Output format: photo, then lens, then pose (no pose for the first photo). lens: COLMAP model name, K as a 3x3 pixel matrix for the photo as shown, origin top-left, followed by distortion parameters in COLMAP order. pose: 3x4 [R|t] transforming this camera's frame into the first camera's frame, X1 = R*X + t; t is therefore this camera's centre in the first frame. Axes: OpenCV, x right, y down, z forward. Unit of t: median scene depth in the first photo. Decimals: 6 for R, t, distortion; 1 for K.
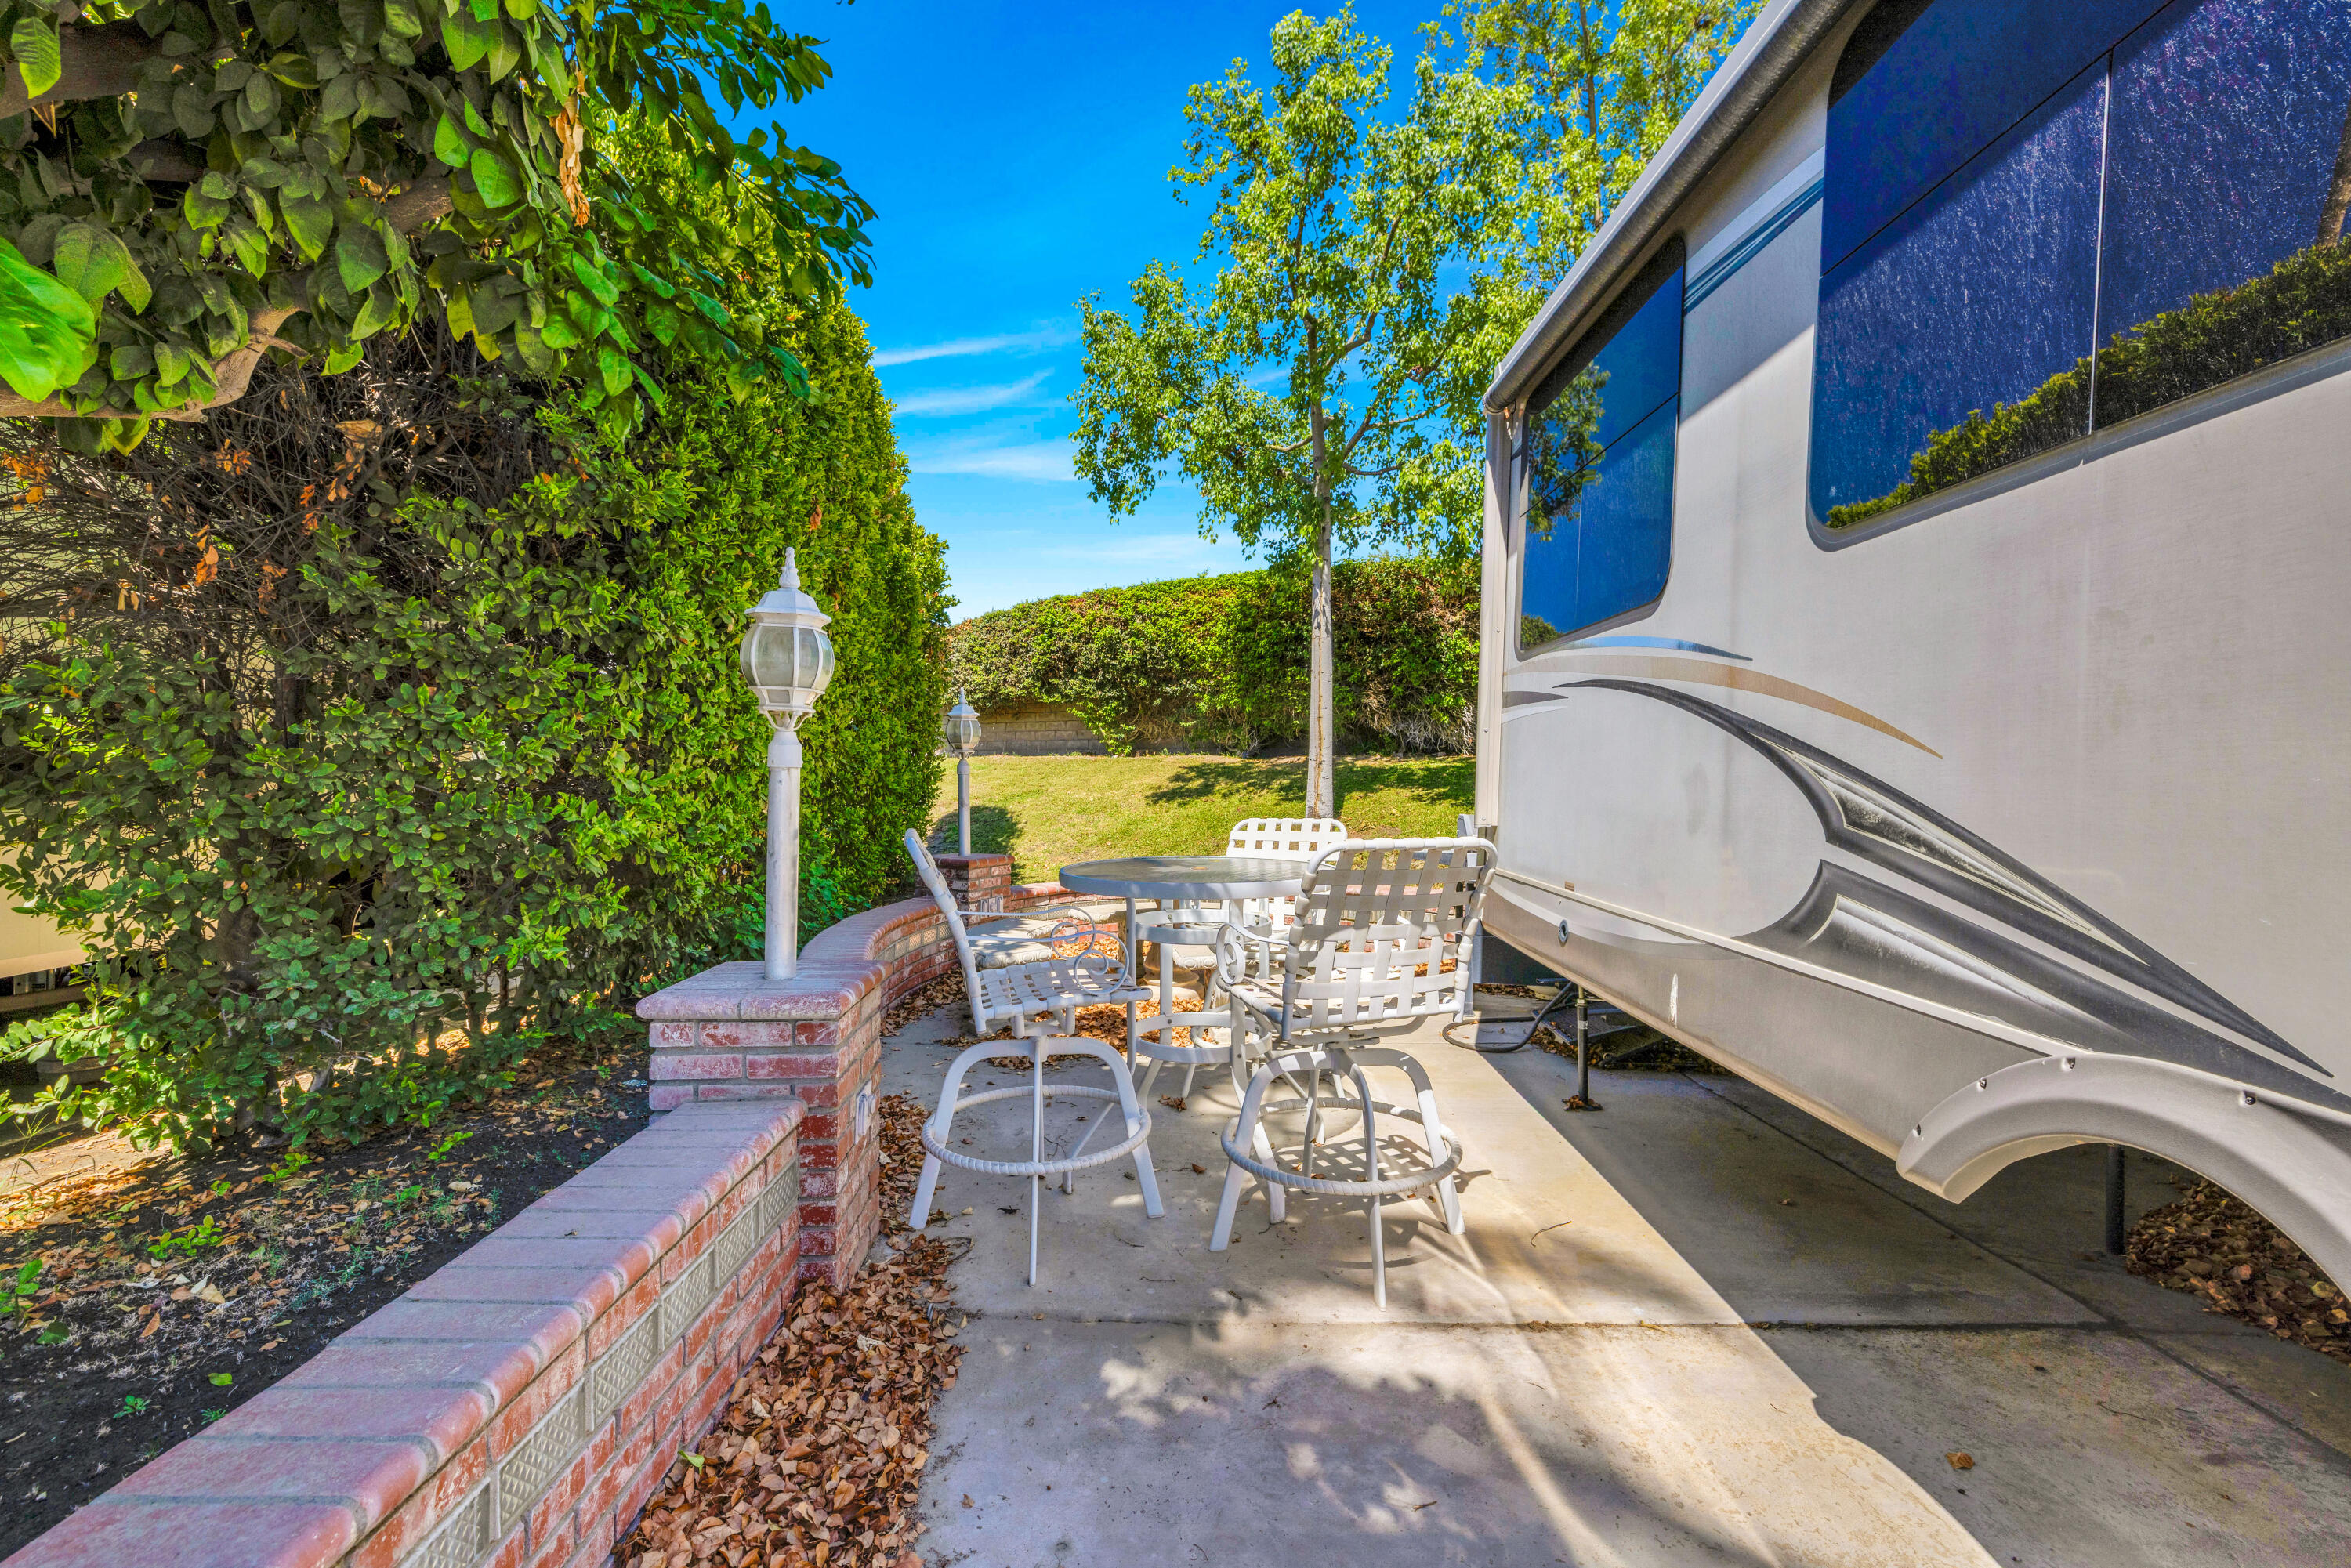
lens RADIAL K [[1004.6, 0, 1173.9], [0, 1004.6, 778.0], [0, 0, 1]] dist [0.000472, -0.000474]
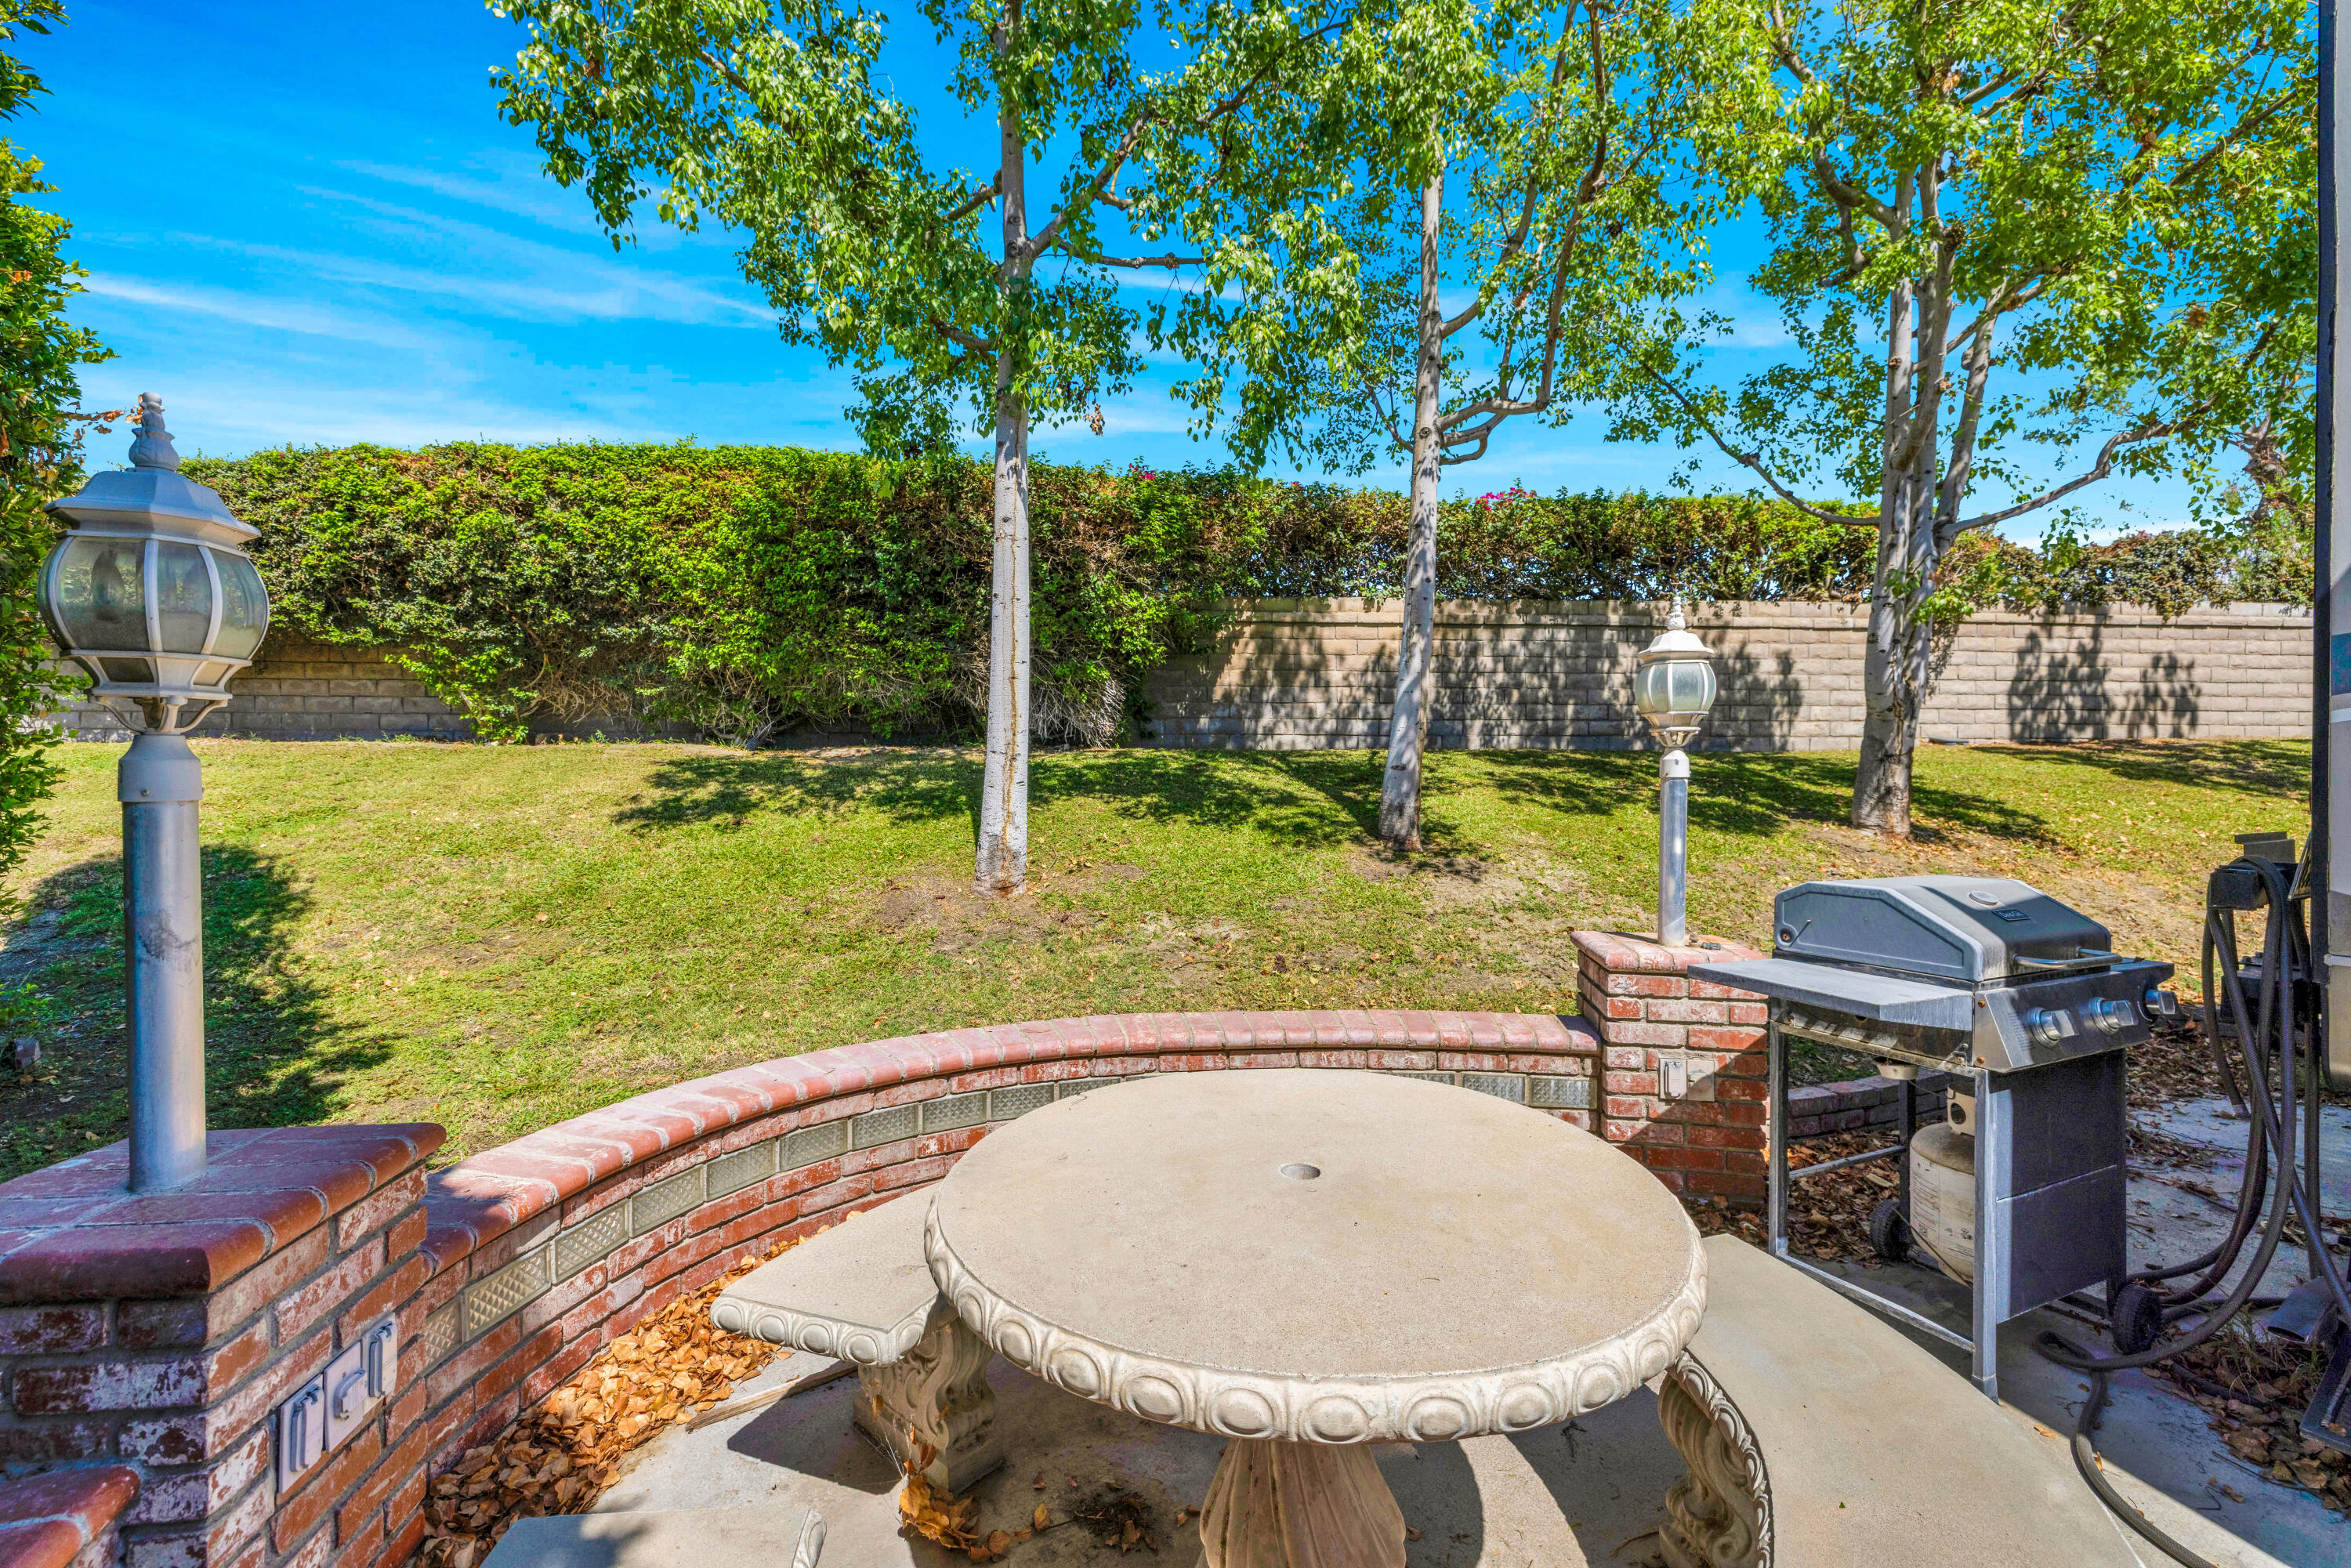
lens RADIAL K [[1004.6, 0, 1173.9], [0, 1004.6, 778.0], [0, 0, 1]] dist [0.000472, -0.000474]
pose [[0.821026, -0.003658, 0.570879, -0.073182], [0.001869, 0.999991, 0.003721, -0.003497], [-0.570887, -0.001988, 0.821026, 0.330298]]
